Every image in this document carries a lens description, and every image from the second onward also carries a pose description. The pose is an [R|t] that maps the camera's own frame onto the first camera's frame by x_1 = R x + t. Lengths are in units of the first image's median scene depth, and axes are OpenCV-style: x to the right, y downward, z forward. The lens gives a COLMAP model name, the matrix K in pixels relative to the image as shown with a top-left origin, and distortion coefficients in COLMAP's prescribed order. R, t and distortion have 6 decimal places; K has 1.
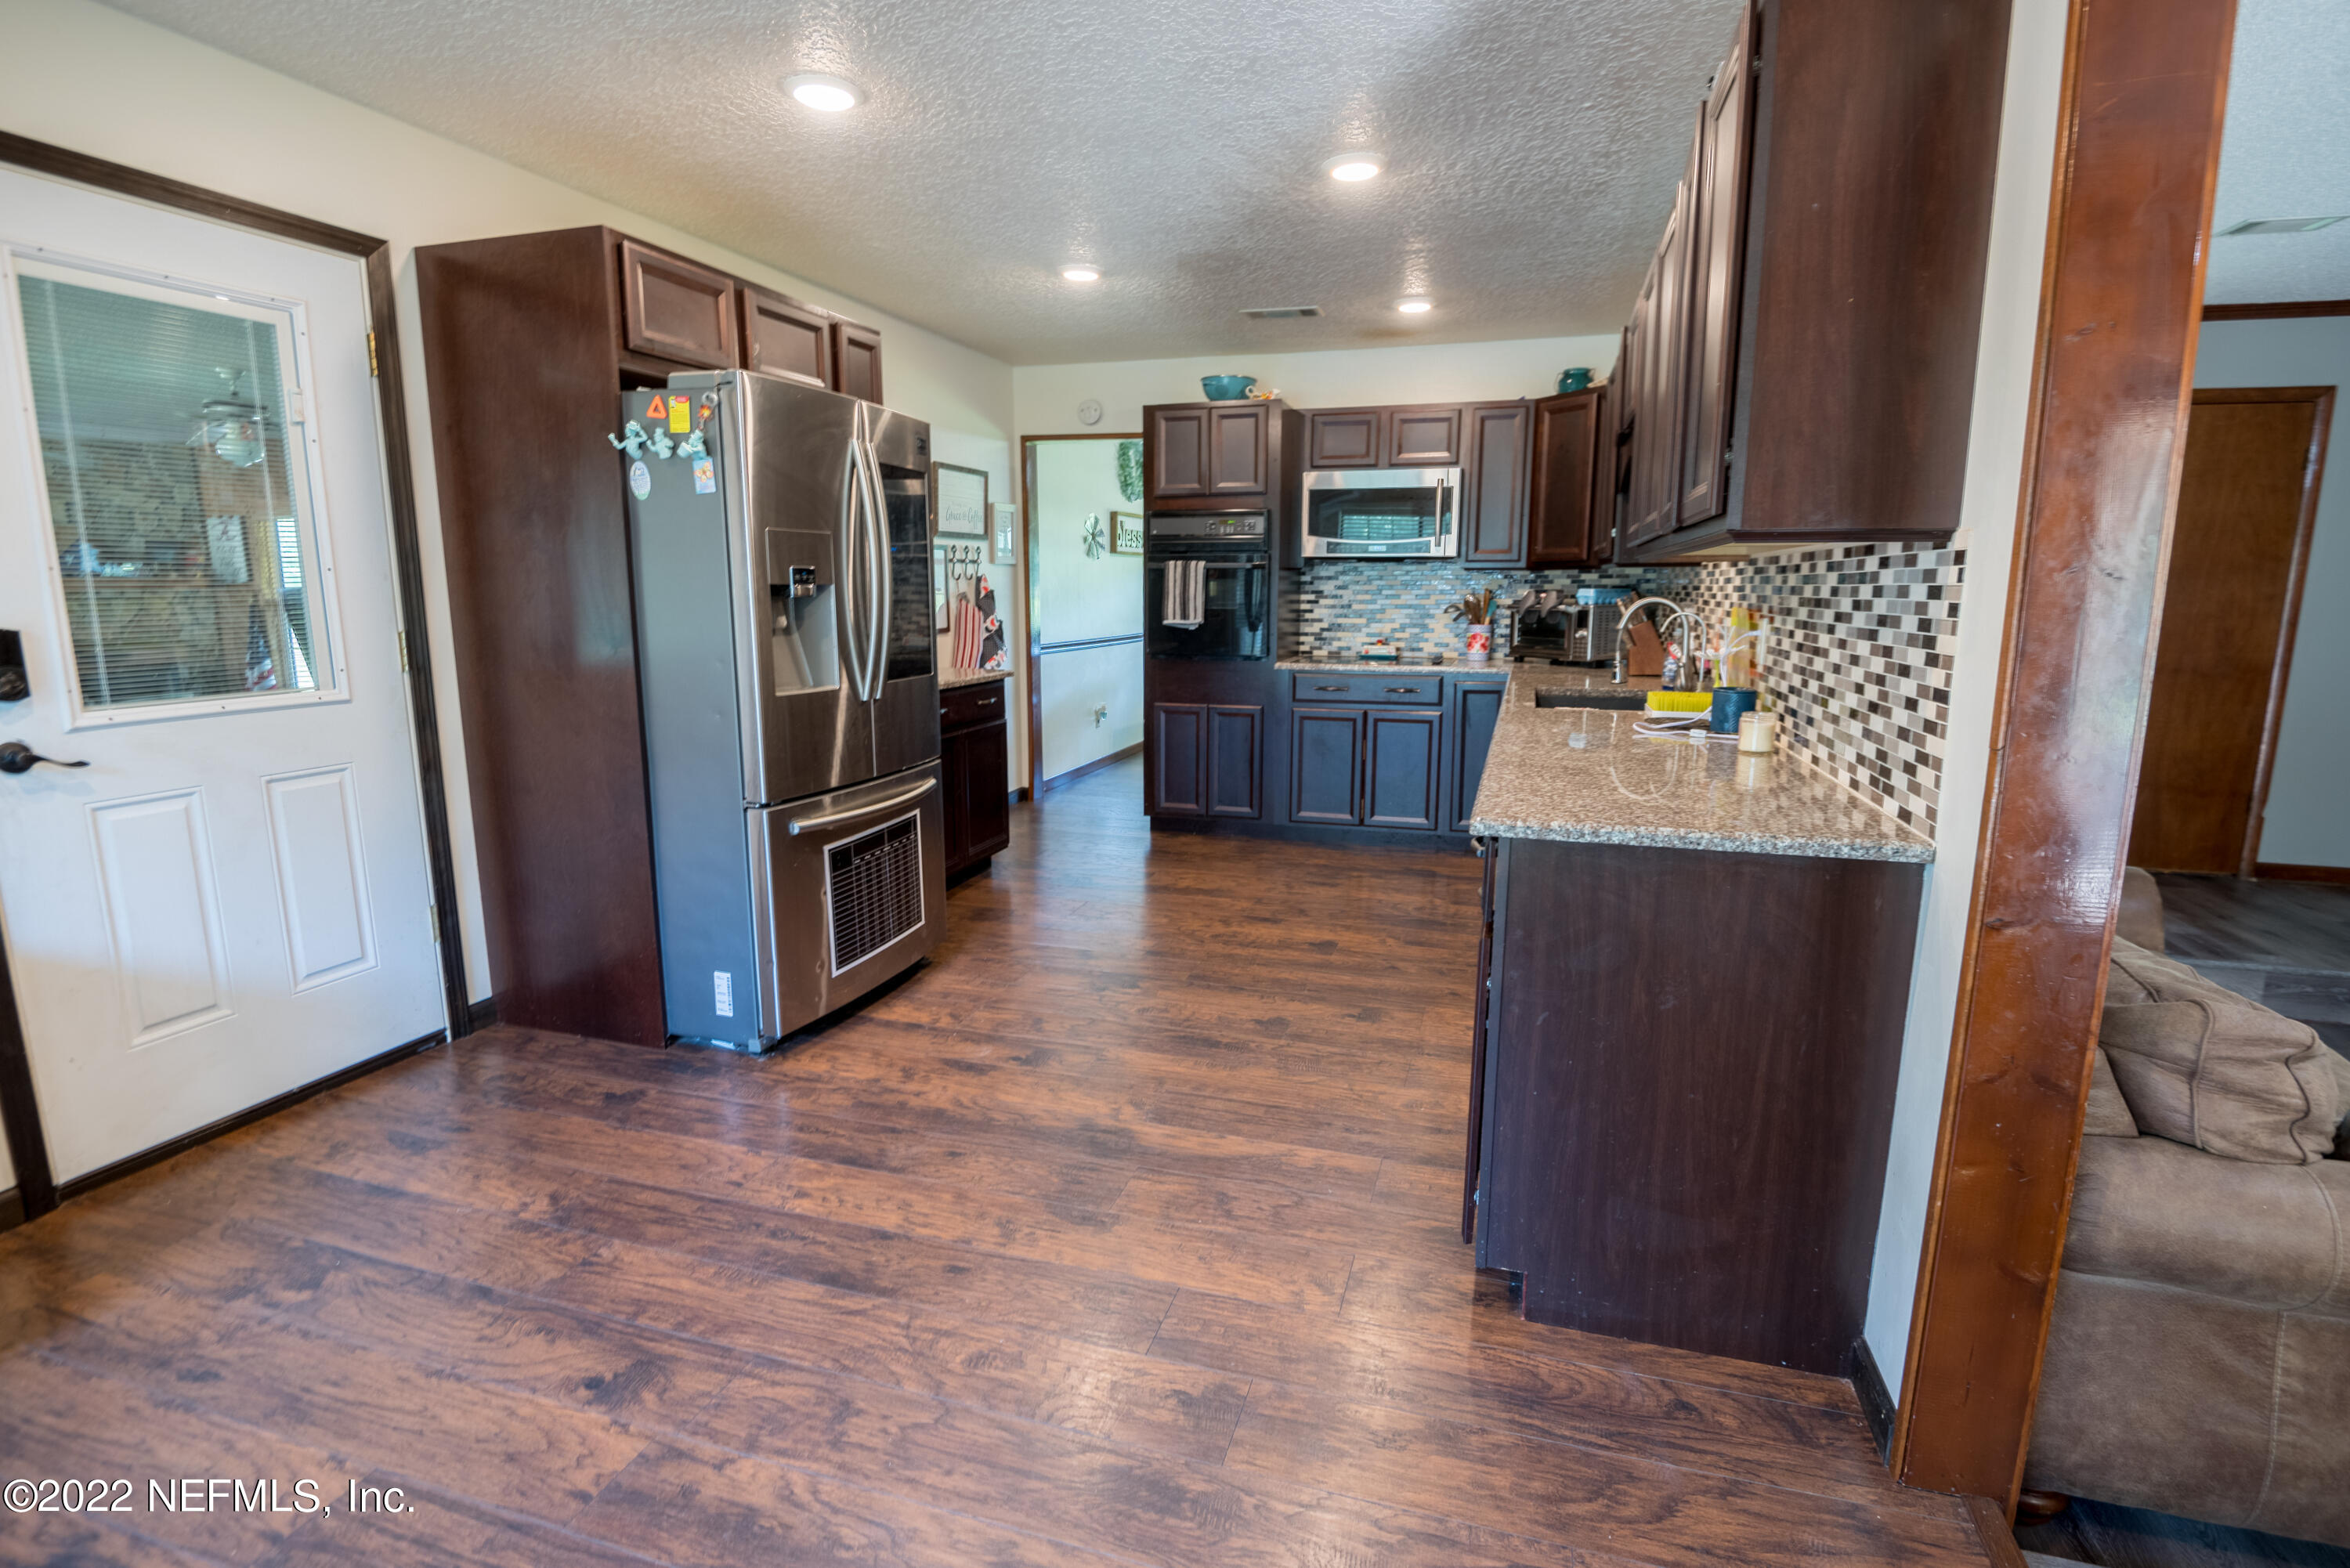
lens RADIAL K [[1113.9, 0, 1171.2], [0, 1113.9, 775.7], [0, 0, 1]] dist [-0.010468, -0.006286]
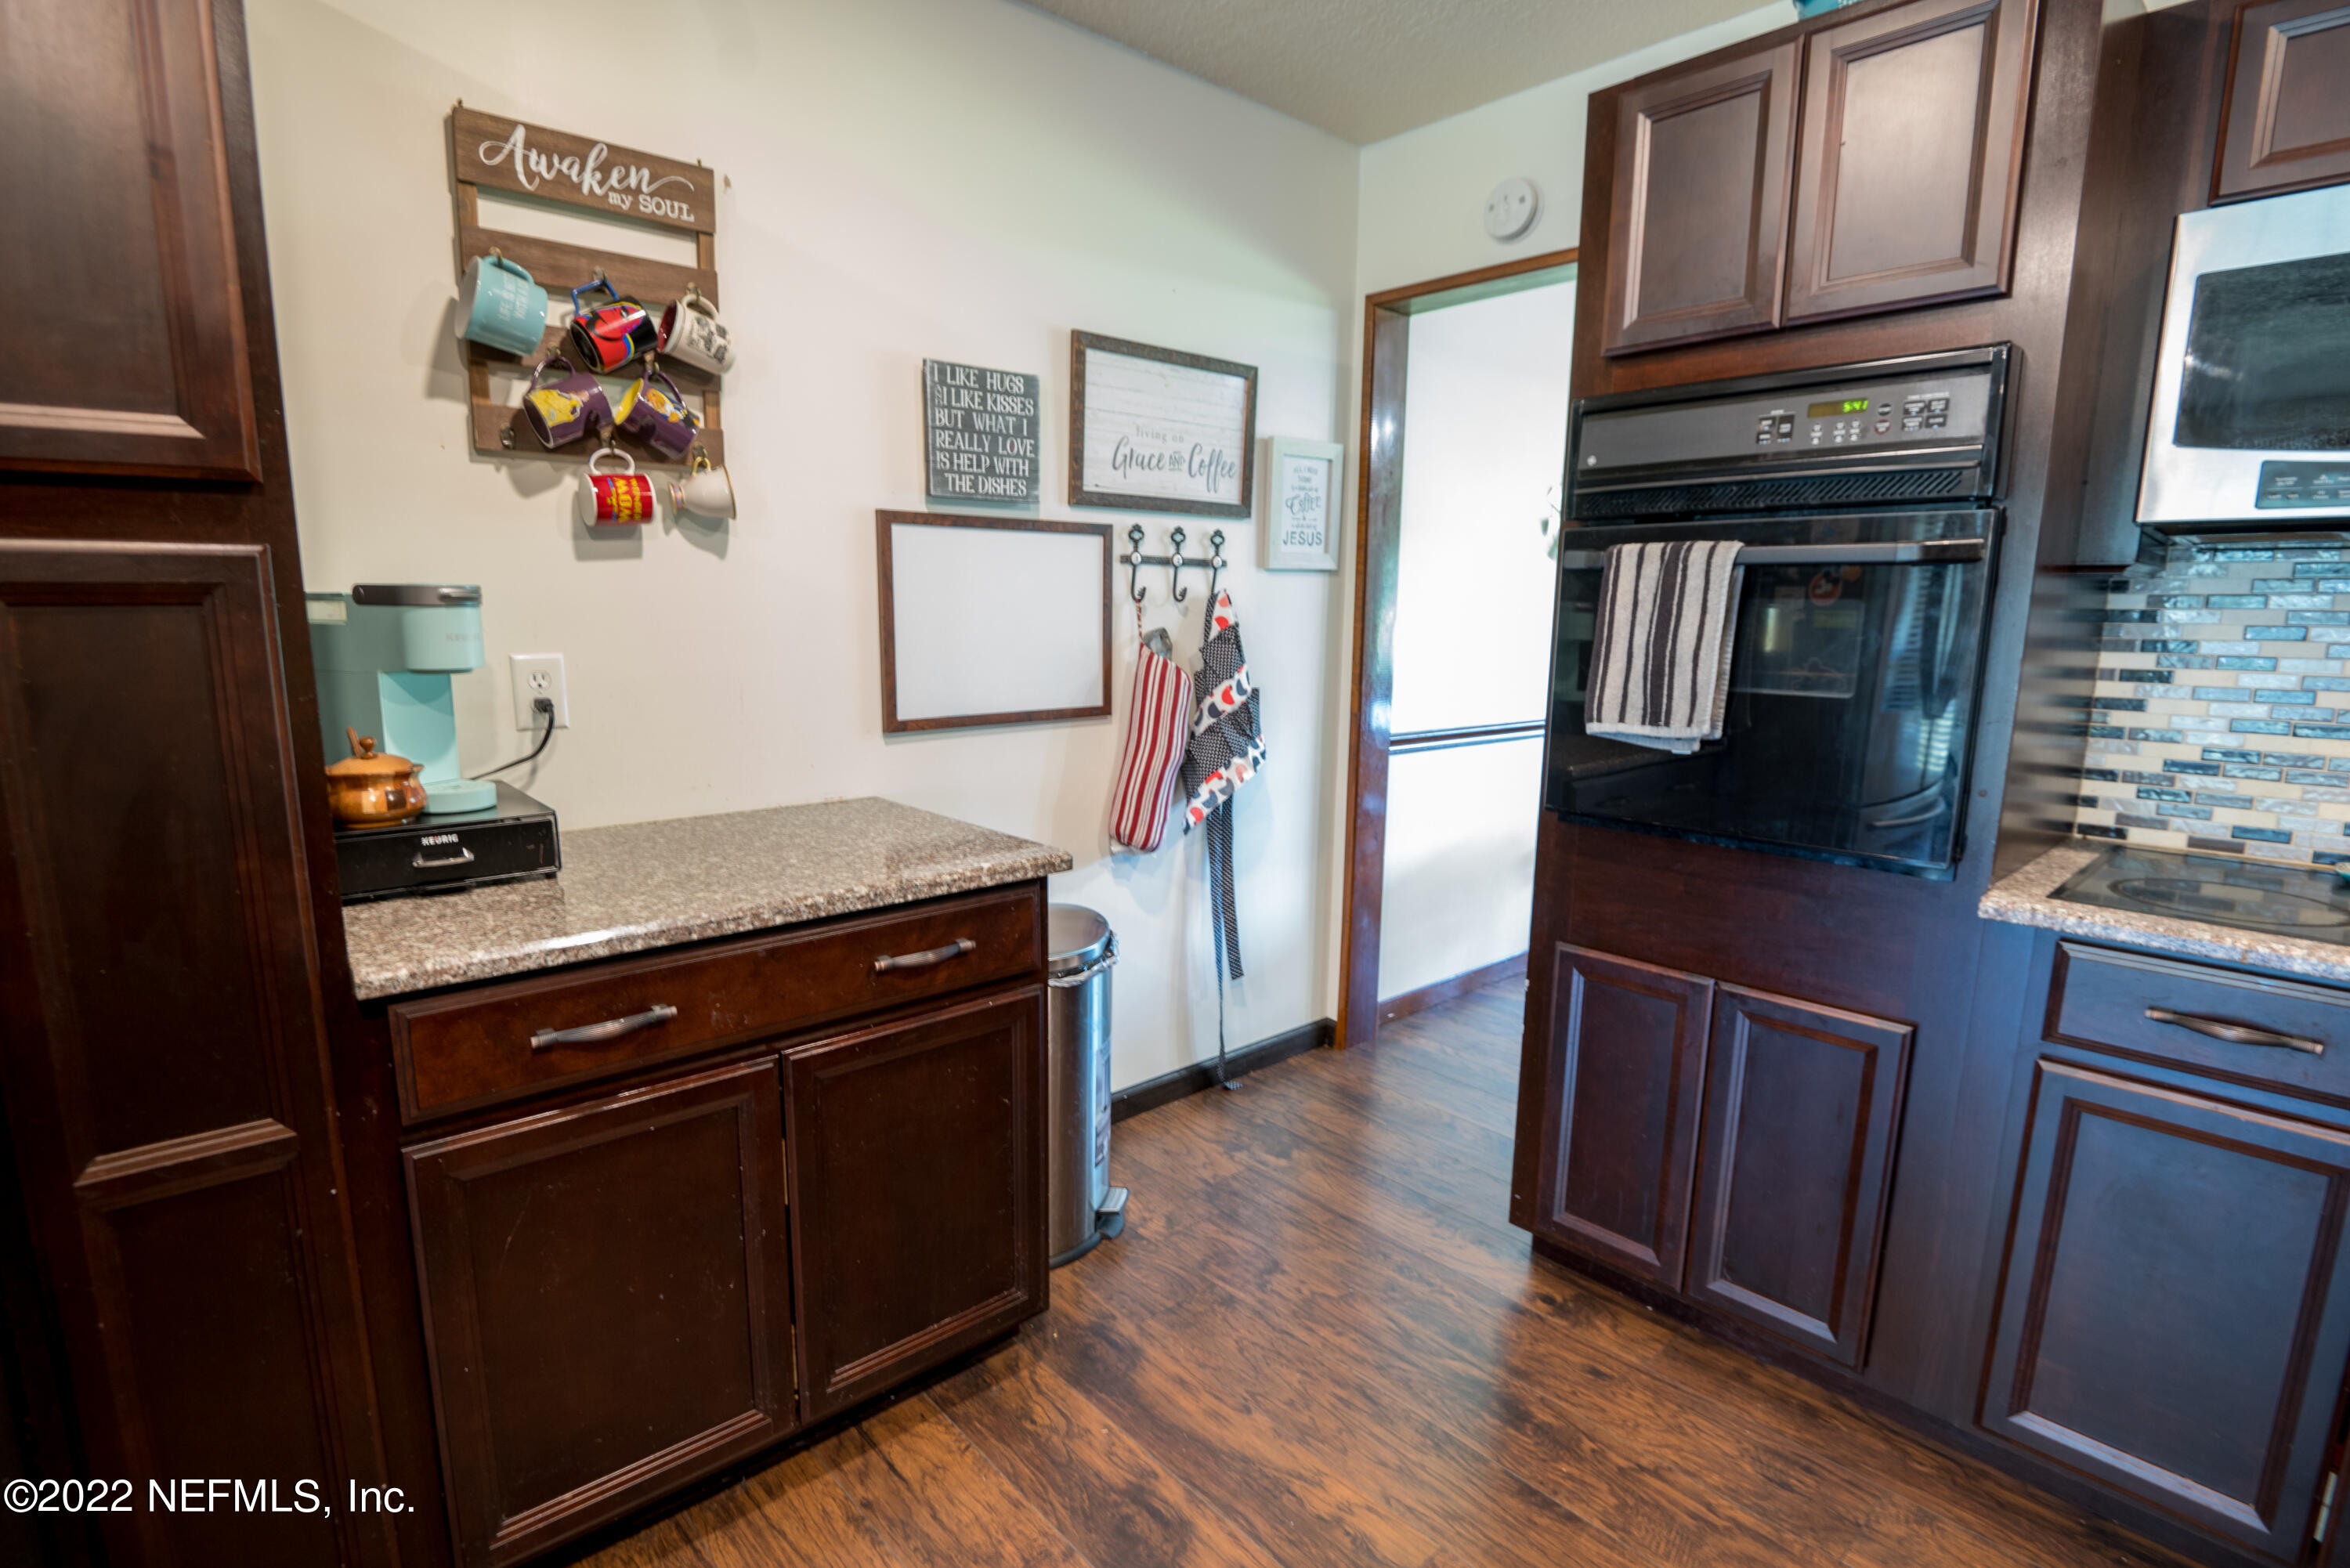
lens RADIAL K [[1113.9, 0, 1147.6], [0, 1113.9, 805.3], [0, 0, 1]] dist [-0.010468, -0.006286]
pose [[0.852485, 0.094124, -0.514208, 0.063436], [-0.094527, 0.995197, 0.025455, -0.129994], [0.514134, 0.026907, 0.857288, 0.758550]]
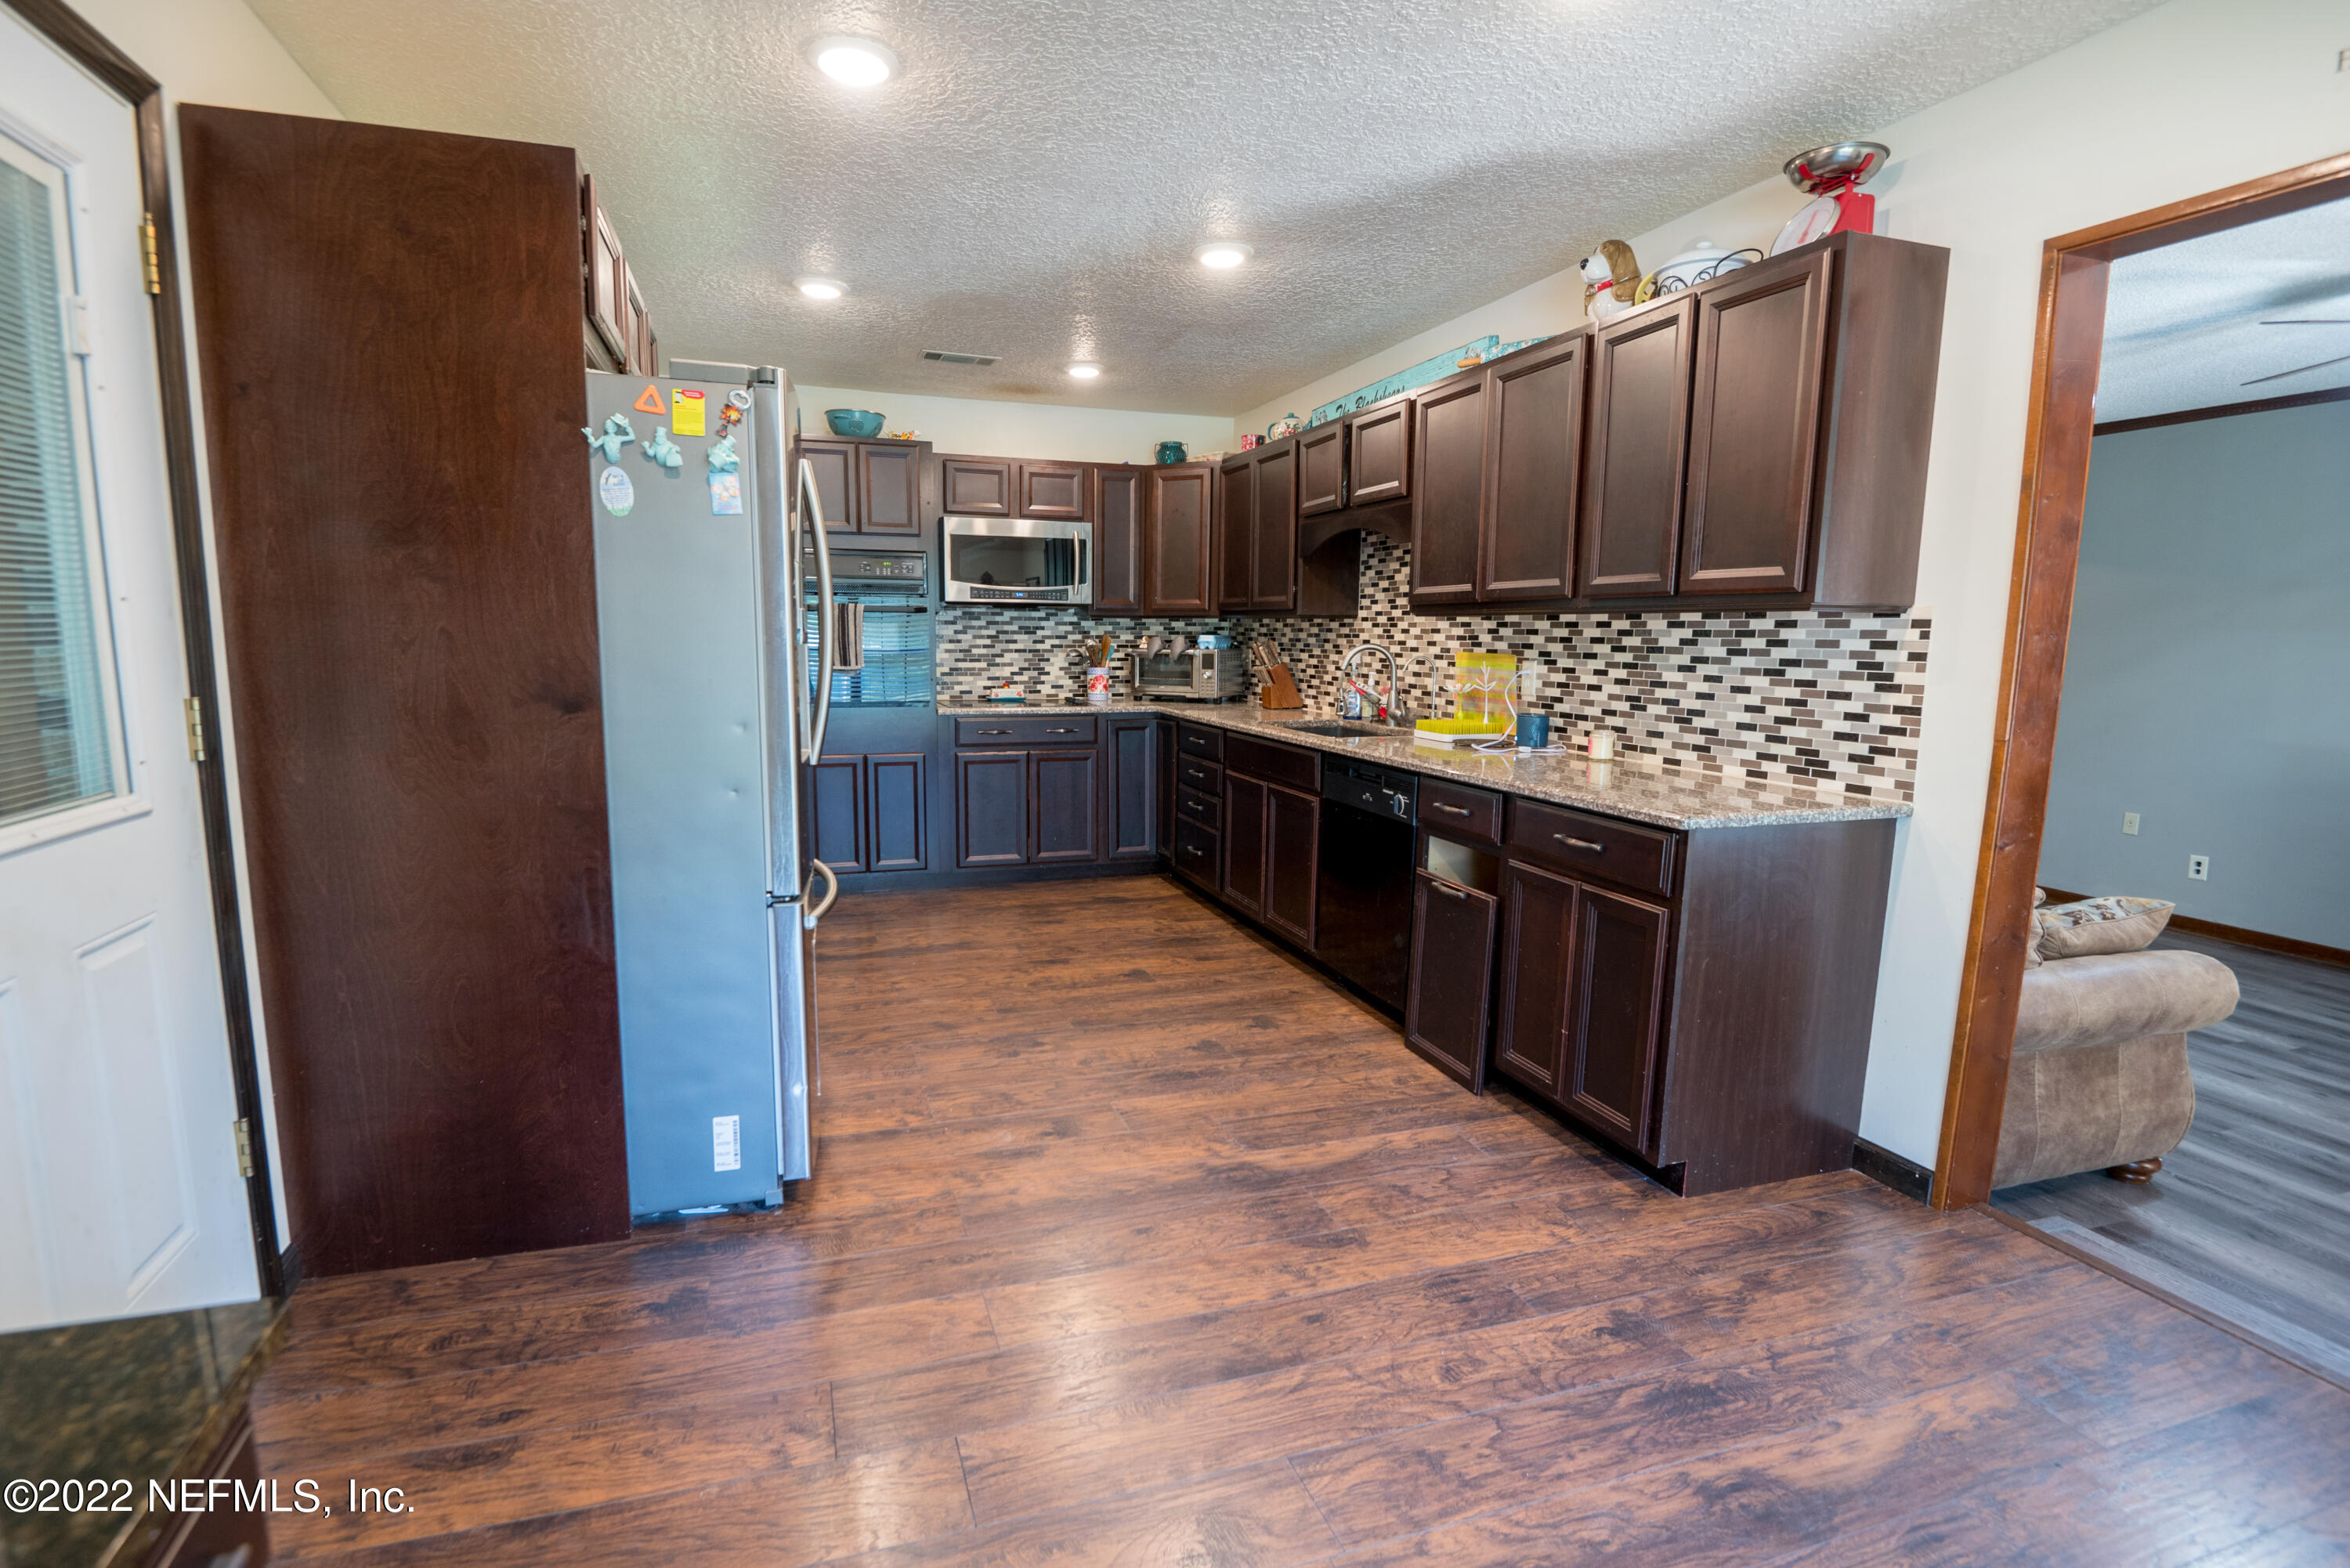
lens RADIAL K [[1113.9, 0, 1139.7], [0, 1113.9, 792.8], [0, 0, 1]] dist [-0.010468, -0.006286]
pose [[0.821164, -0.074541, 0.565803, -0.376048], [0.086737, 0.996217, 0.005362, -0.019782], [-0.564062, 0.044673, 0.824523, 0.108123]]
